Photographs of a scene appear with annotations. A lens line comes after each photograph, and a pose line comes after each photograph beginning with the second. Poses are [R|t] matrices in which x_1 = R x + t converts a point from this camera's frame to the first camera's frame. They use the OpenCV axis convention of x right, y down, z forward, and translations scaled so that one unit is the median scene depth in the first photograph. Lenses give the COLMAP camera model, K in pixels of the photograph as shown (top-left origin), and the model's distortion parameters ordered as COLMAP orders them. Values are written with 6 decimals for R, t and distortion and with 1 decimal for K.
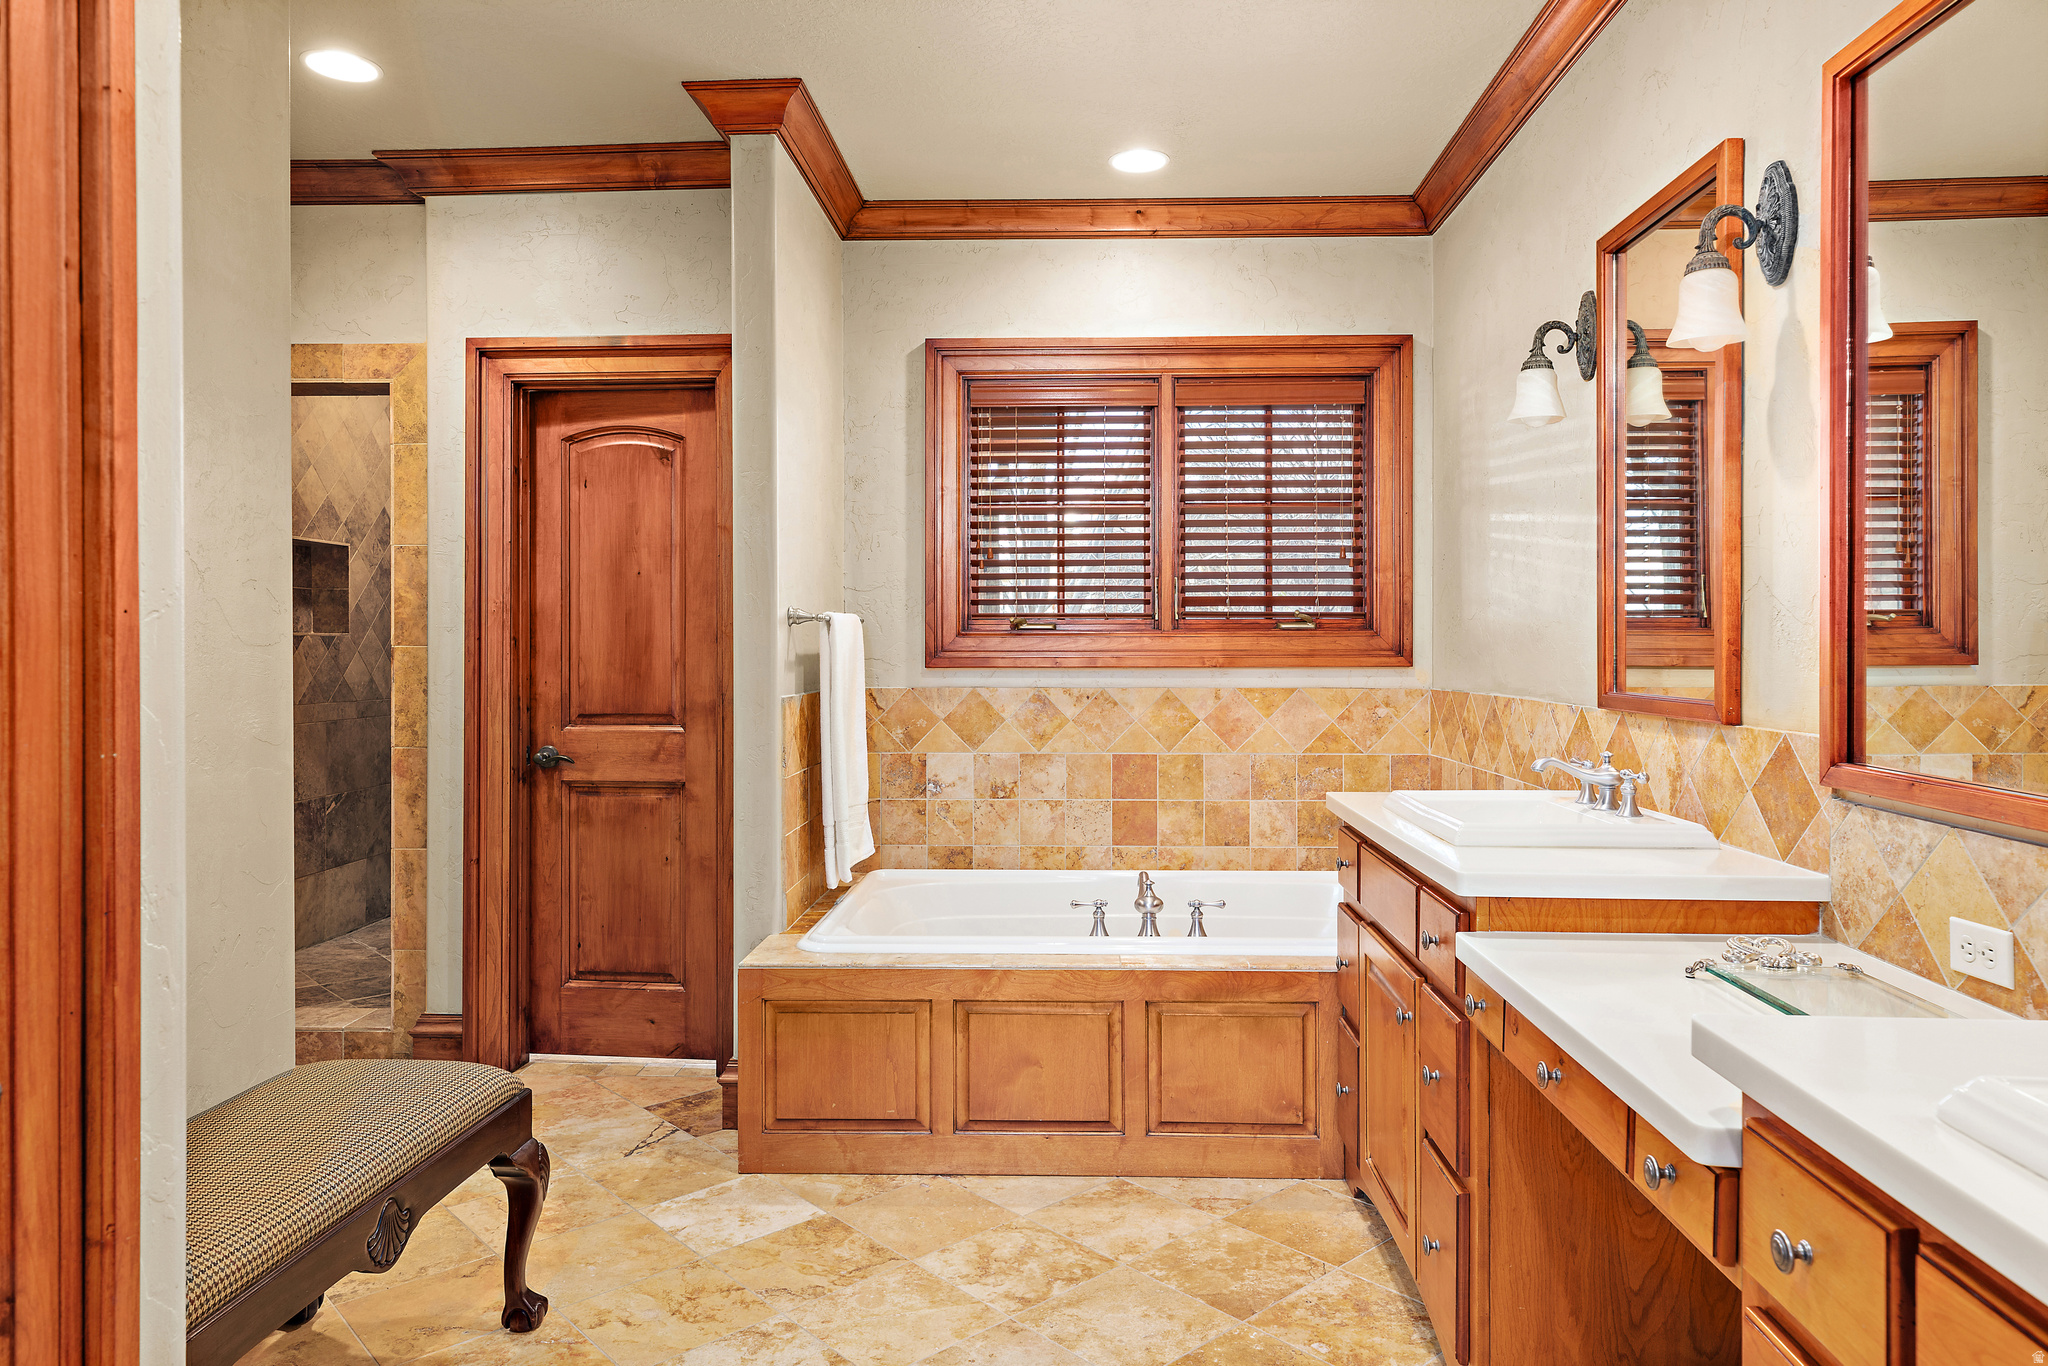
lens RADIAL K [[1343.8, 0, 1029.1], [0, 1343.8, 678.1], [0, 0, 1]] dist [0.007071, 0.001908]
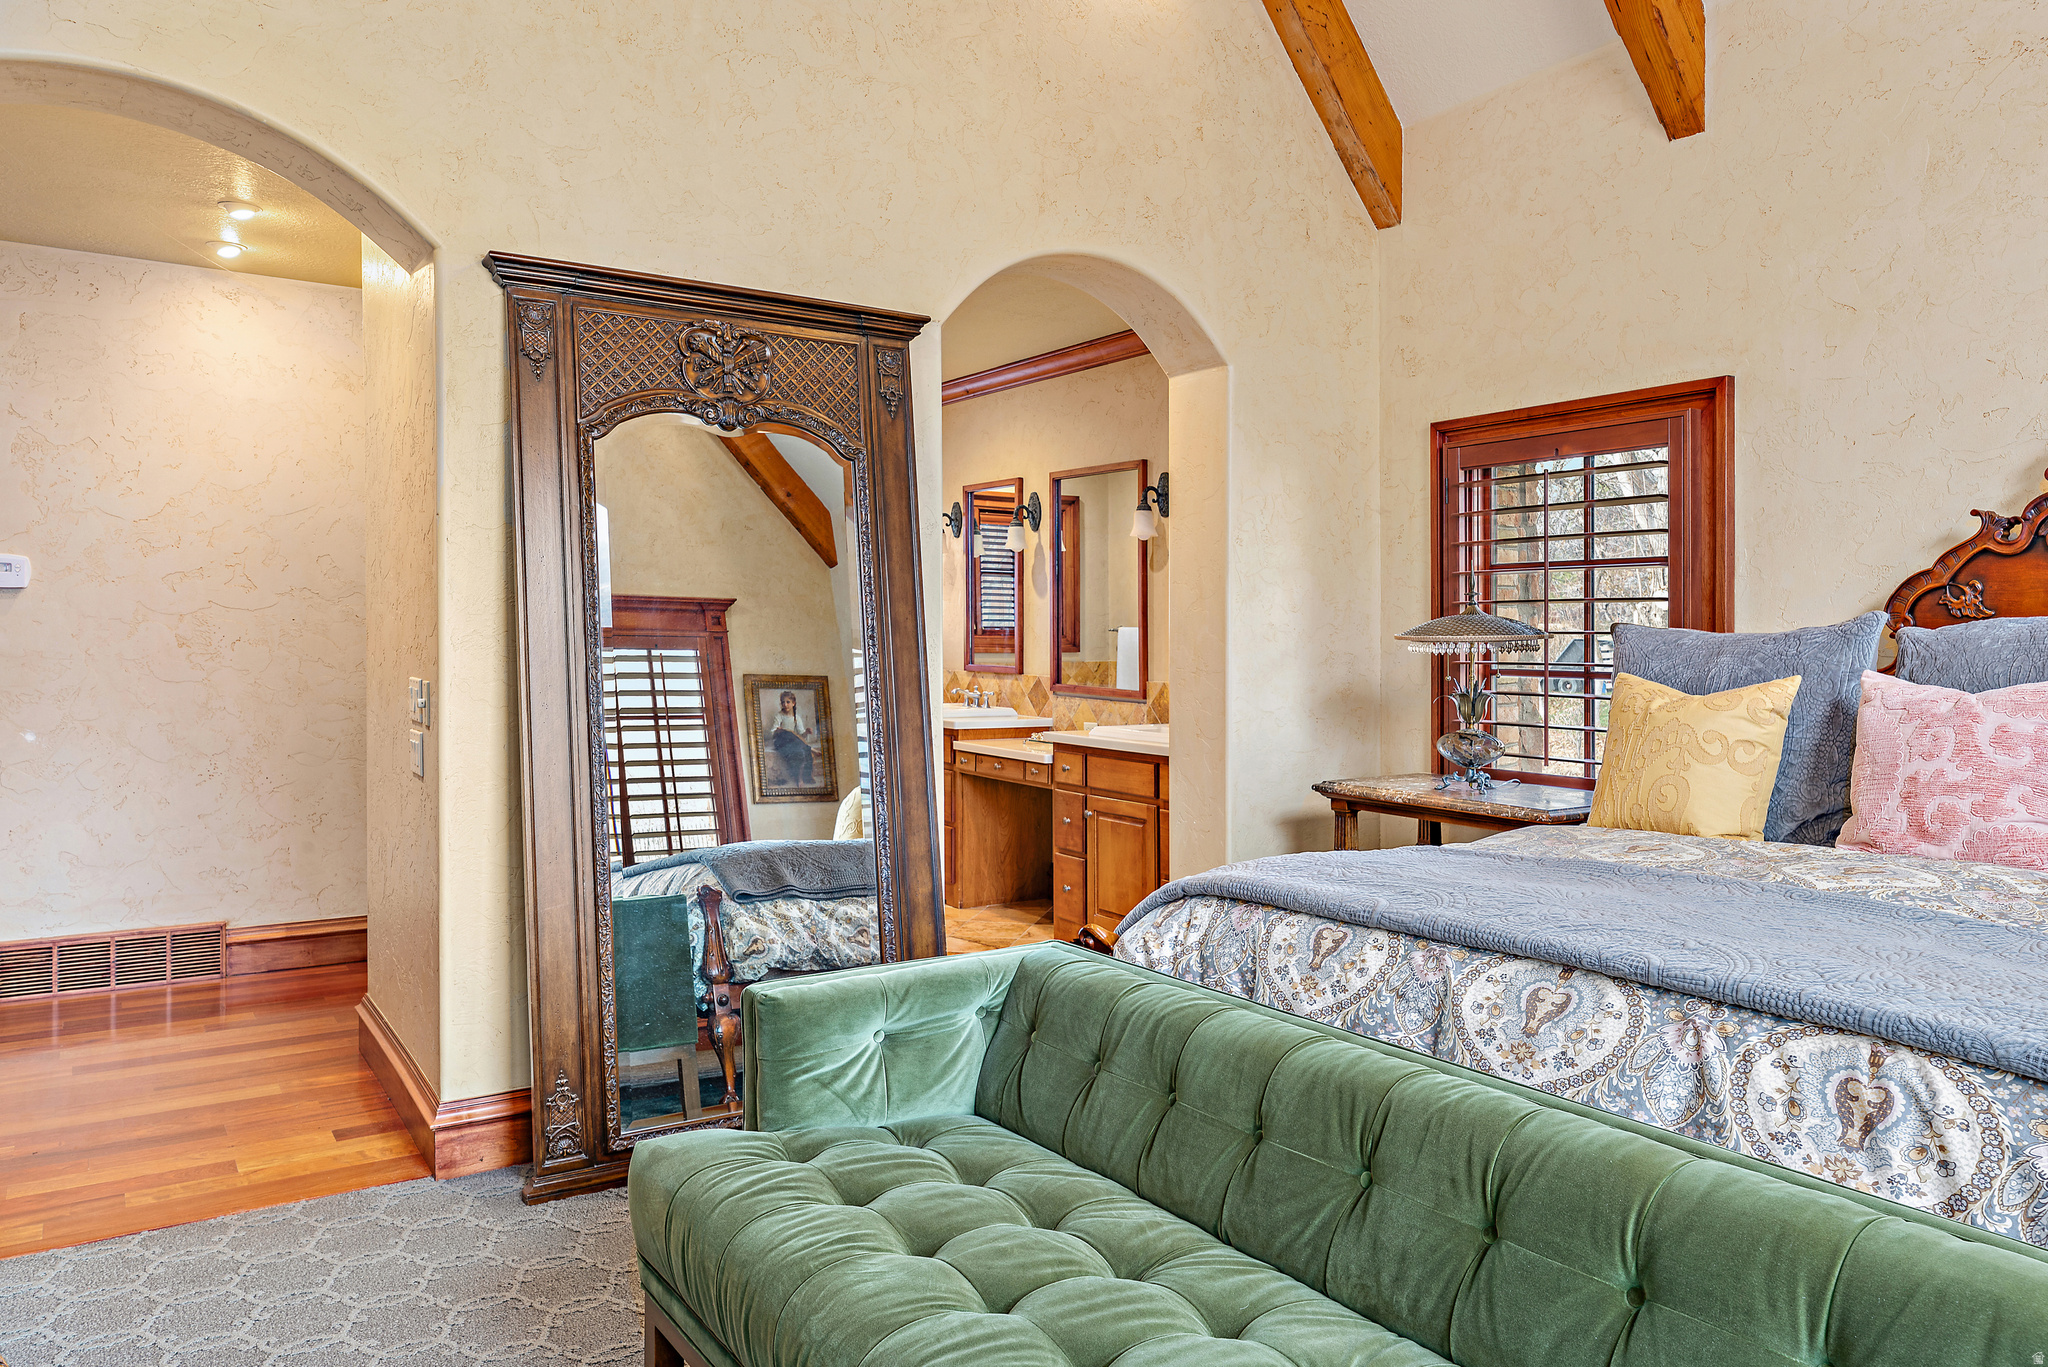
lens RADIAL K [[1385.6, 0, 1033.1], [0, 1385.6, 688.9], [0, 0, 1]] dist [-0.048344, -0.001120]
pose [[0.830721, -0.019614, 0.556344, -1.222207], [0.008488, 0.999709, 0.022571, -0.001674], [-0.556624, -0.014028, 0.830646, -1.643220]]
